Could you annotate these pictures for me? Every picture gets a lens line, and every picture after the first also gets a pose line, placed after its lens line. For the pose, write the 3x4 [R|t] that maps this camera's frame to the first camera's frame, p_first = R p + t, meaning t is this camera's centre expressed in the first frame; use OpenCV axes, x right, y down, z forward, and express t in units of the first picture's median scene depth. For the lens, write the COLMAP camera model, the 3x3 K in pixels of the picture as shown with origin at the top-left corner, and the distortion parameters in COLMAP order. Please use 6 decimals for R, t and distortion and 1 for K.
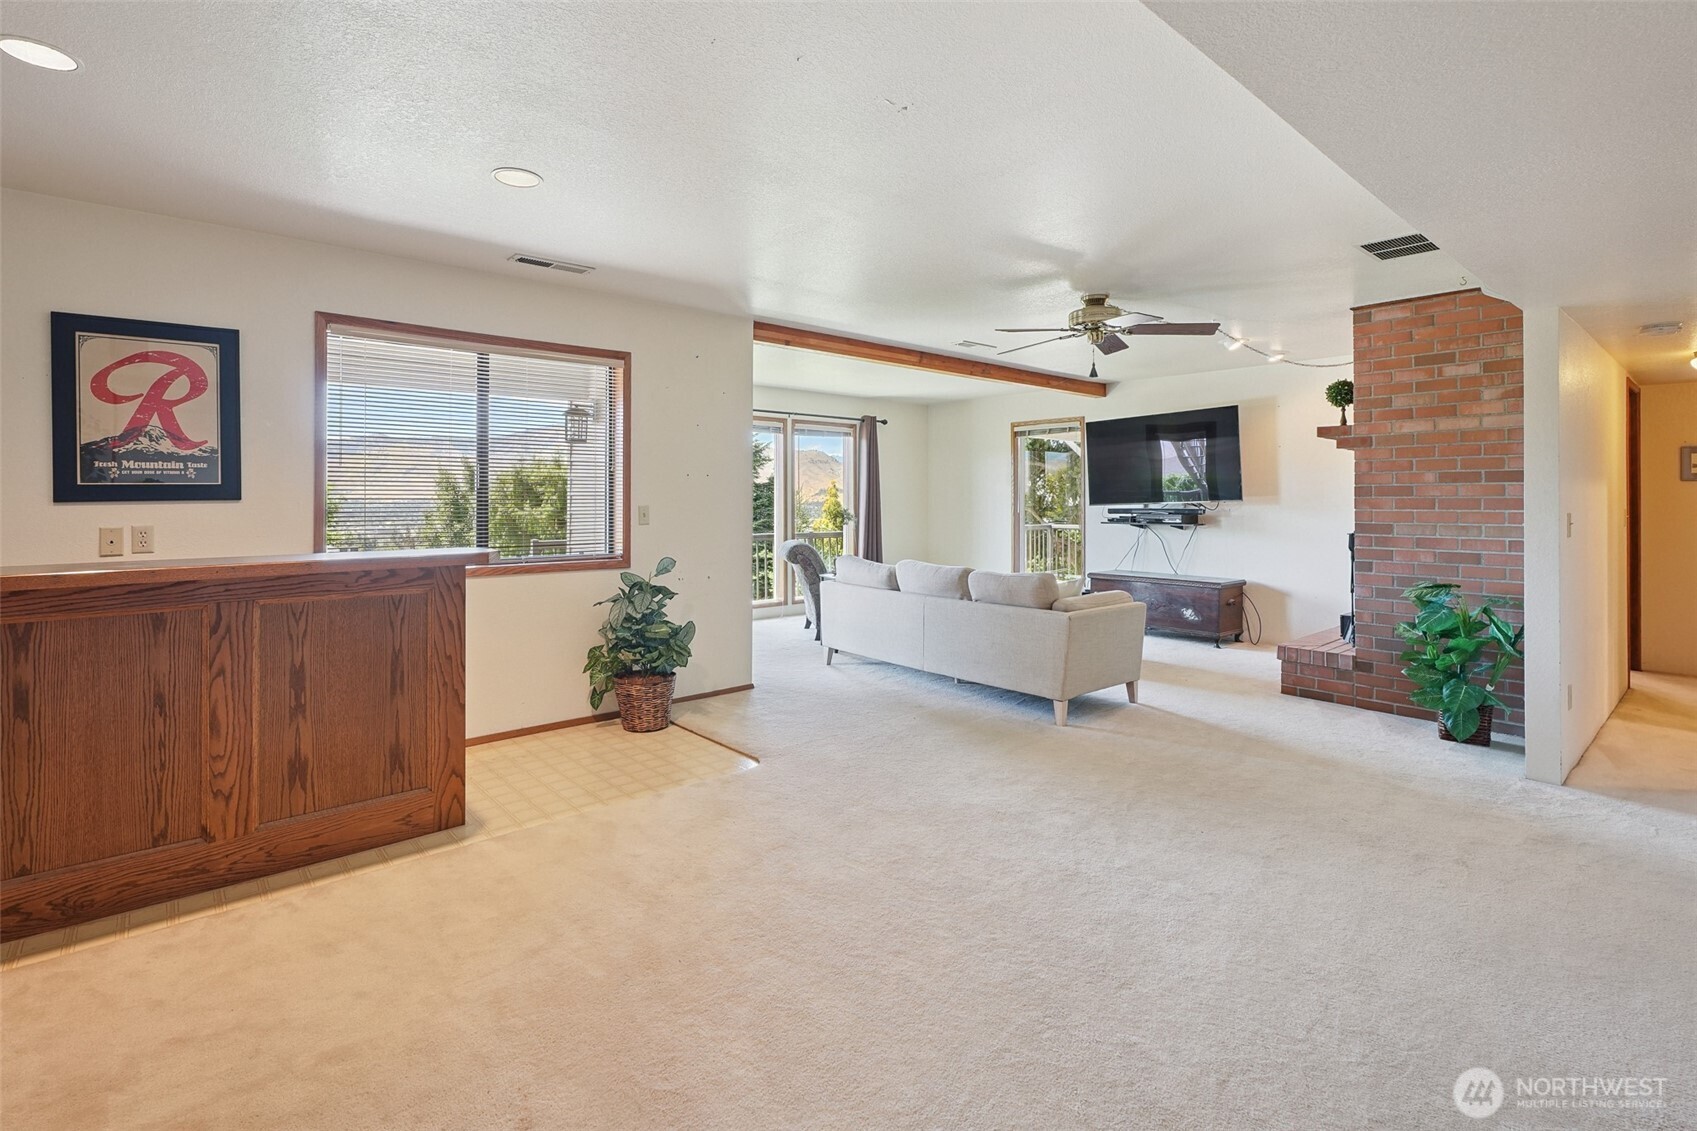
lens RADIAL K [[775.4, 0, 831.3], [0, 775.4, 490.4], [0, 0, 1]] dist [-0.009626, 0.005009]
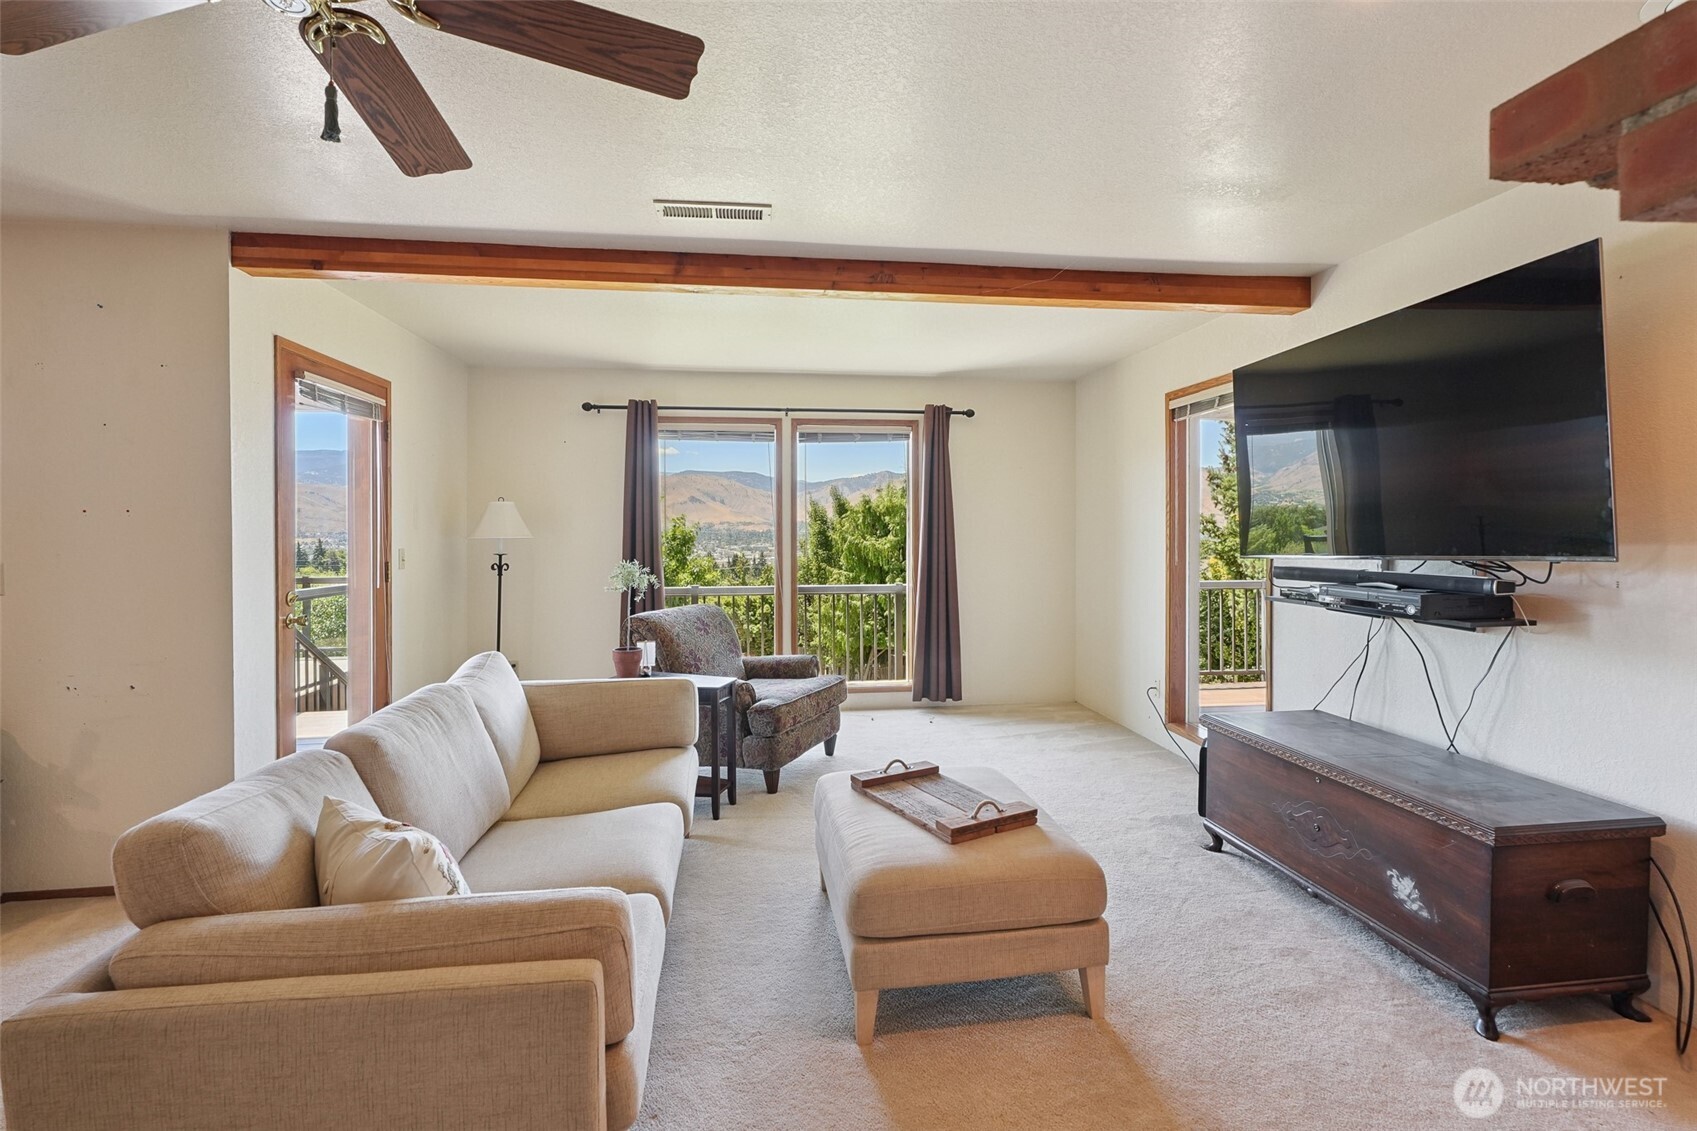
lens RADIAL K [[775.4, 0, 845.9], [0, 775.4, 530.8], [0, 0, 1]] dist [-0.009626, 0.005009]
pose [[0.846642, -0.003016, -0.532154, 0.340482], [0.012348, 0.999826, 0.013980, -0.004684], [0.532019, -0.018407, 0.846532, 0.459968]]
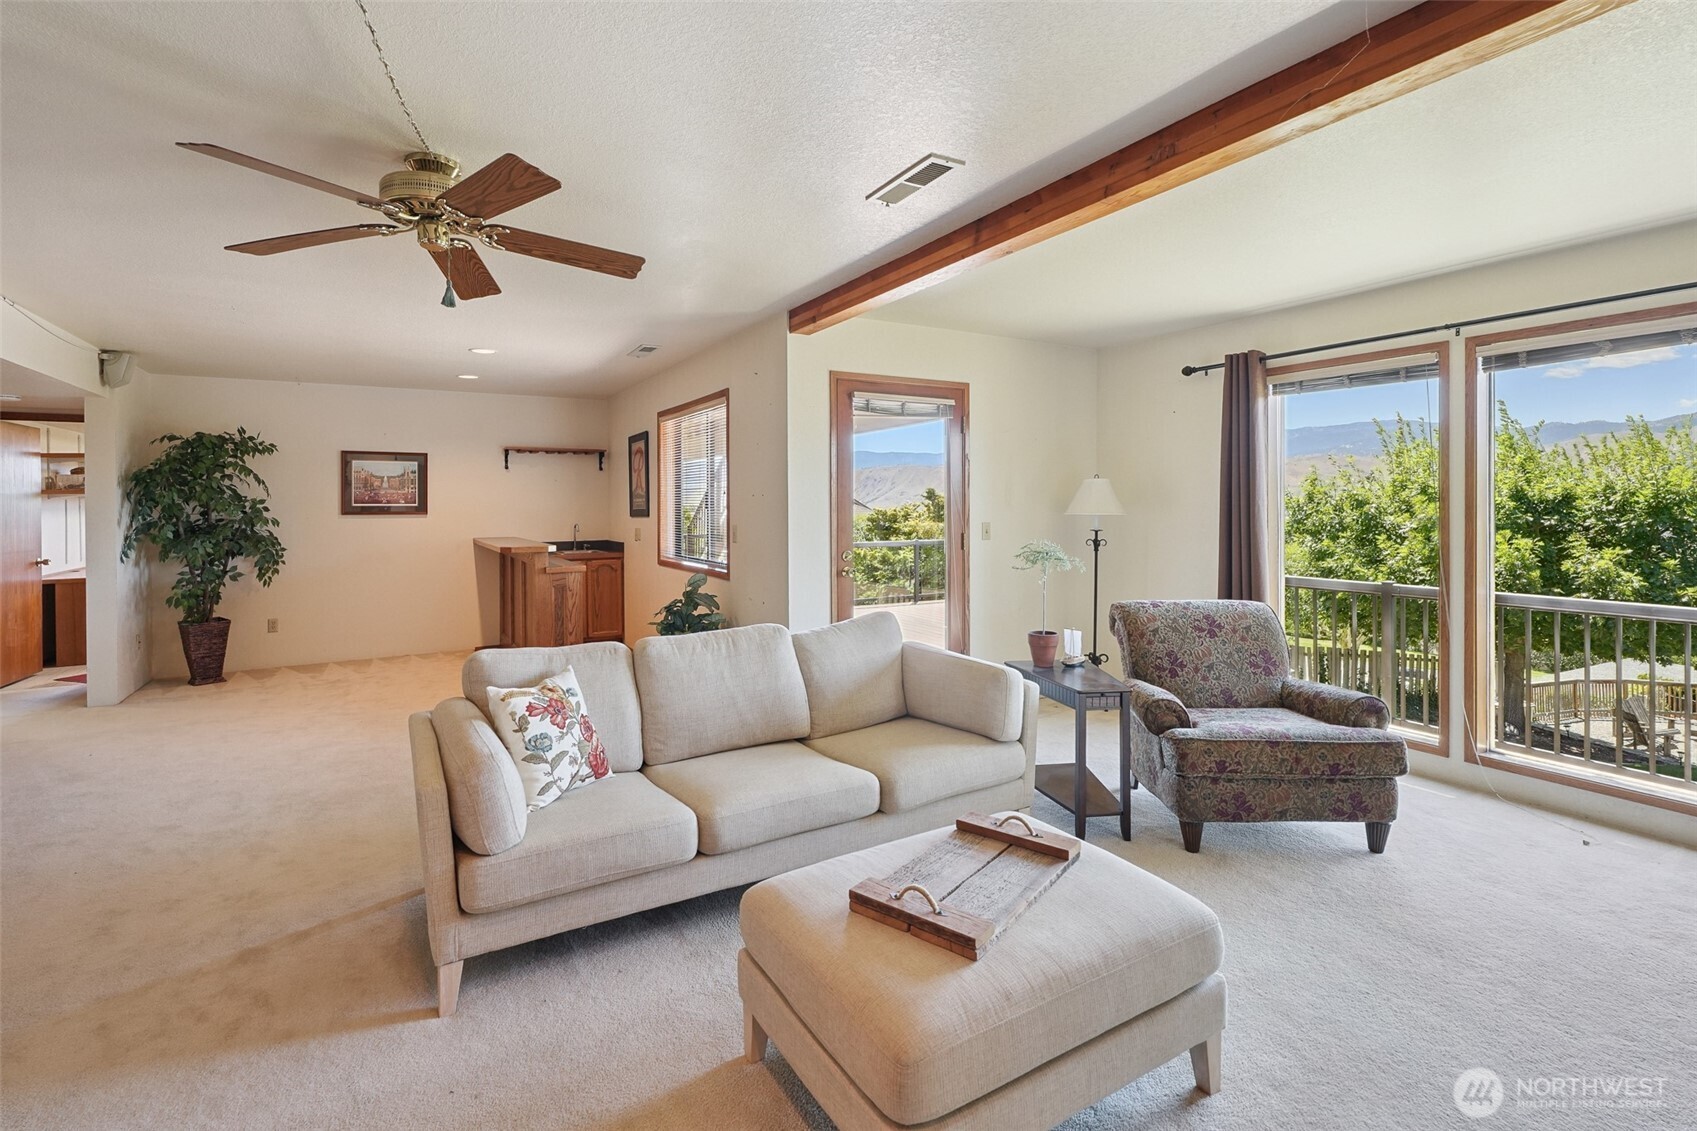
lens RADIAL K [[775.4, 0, 844.8], [0, 775.4, 513.1], [0, 0, 1]] dist [-0.009626, 0.005009]
pose [[-0.157992, 0.011172, -0.987377, 0.432983], [0.019818, 0.999770, 0.008141, -0.004031], [0.987242, -0.018281, -0.158177, 0.719822]]
